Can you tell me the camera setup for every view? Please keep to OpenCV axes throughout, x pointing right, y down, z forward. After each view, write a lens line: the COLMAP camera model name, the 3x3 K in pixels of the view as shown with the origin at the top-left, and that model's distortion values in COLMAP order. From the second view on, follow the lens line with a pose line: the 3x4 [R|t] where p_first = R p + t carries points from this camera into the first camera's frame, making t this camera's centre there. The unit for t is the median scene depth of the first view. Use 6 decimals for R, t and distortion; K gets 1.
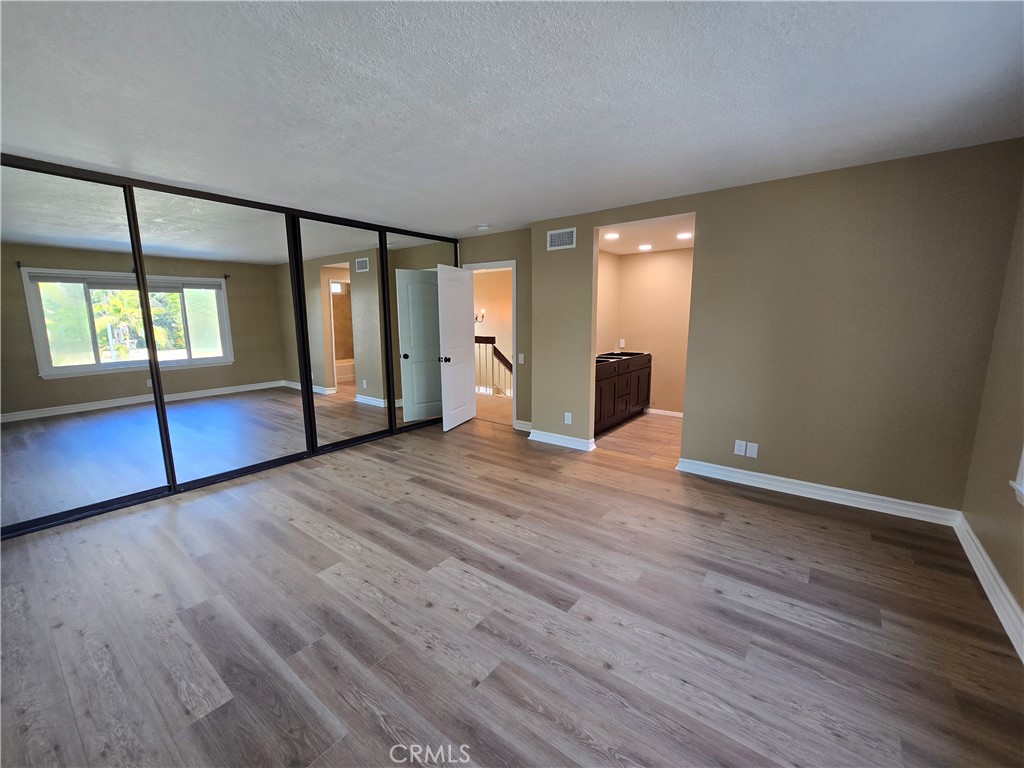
lens RADIAL K [[419.5, 0, 512.2], [0, 419.5, 387.1], [0, 0, 1]] dist [-0.003961, 0.000647]
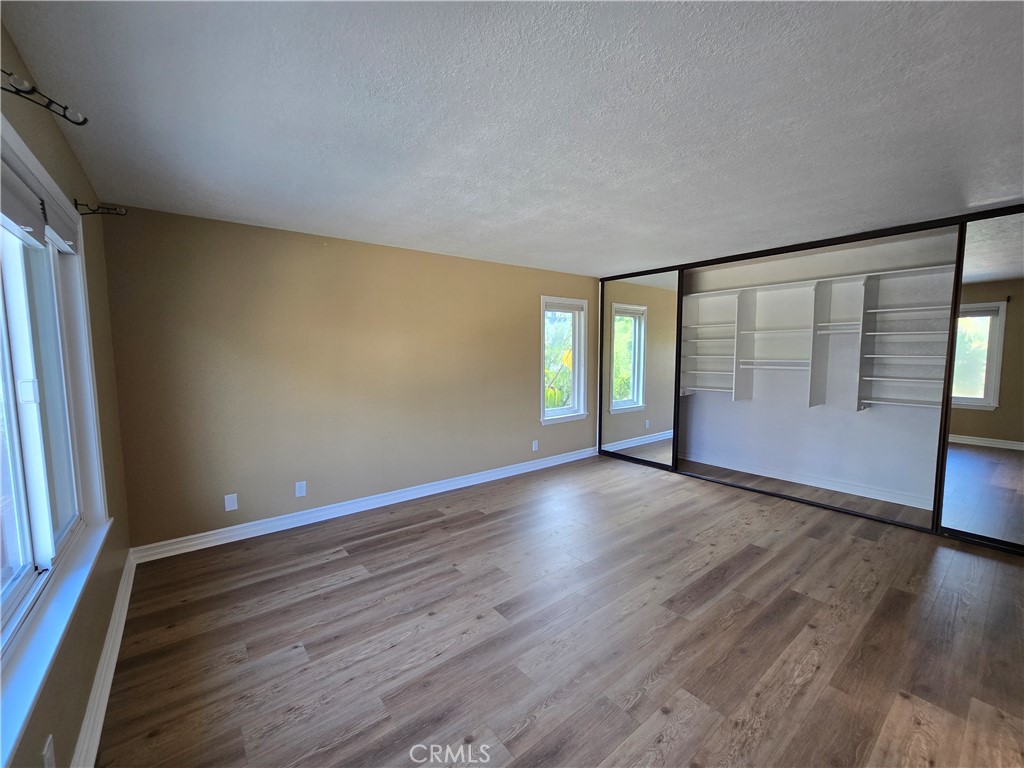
lens RADIAL K [[419.5, 0, 507.7], [0, 419.5, 385.9], [0, 0, 1]] dist [-0.003961, 0.000647]
pose [[-0.244297, 0.087164, -0.965775, 0.846965], [-0.156391, 0.979373, 0.127951, -0.158519], [0.957006, 0.182296, -0.225626, 0.844985]]
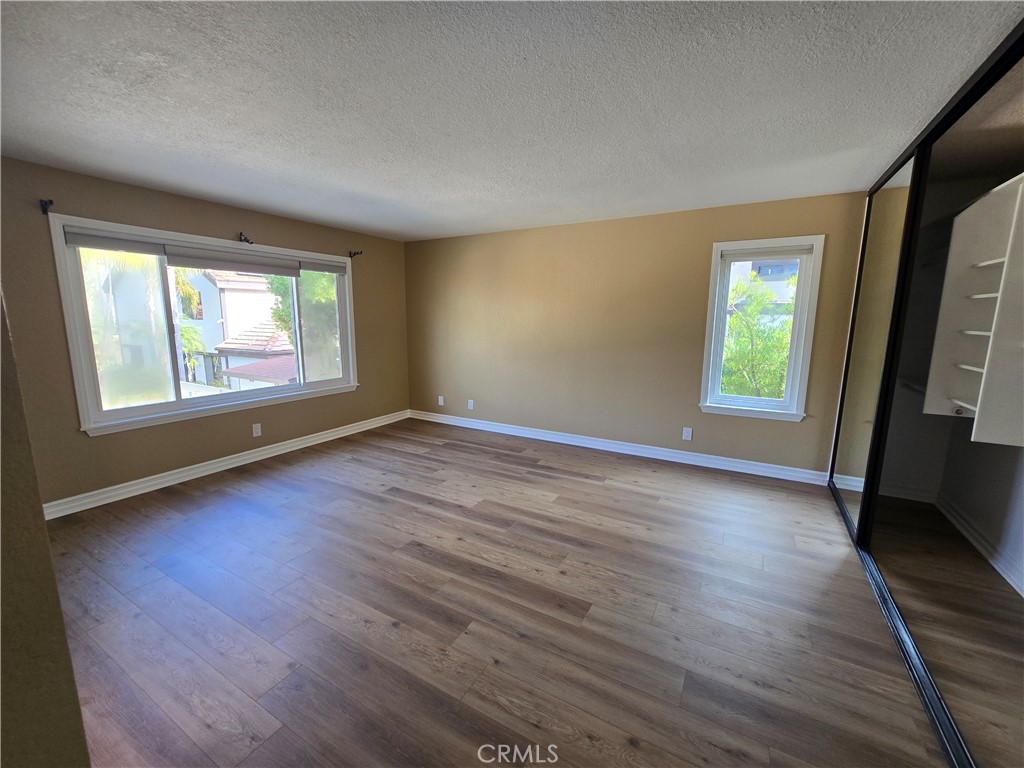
lens RADIAL K [[419.5, 0, 508.2], [0, 419.5, 382.6], [0, 0, 1]] dist [-0.003961, 0.000647]
pose [[-0.991211, 0.020706, -0.130657, -0.088730], [-0.022127, 0.947811, 0.318065, -0.316806], [0.130424, 0.318161, -0.939023, 1.829031]]
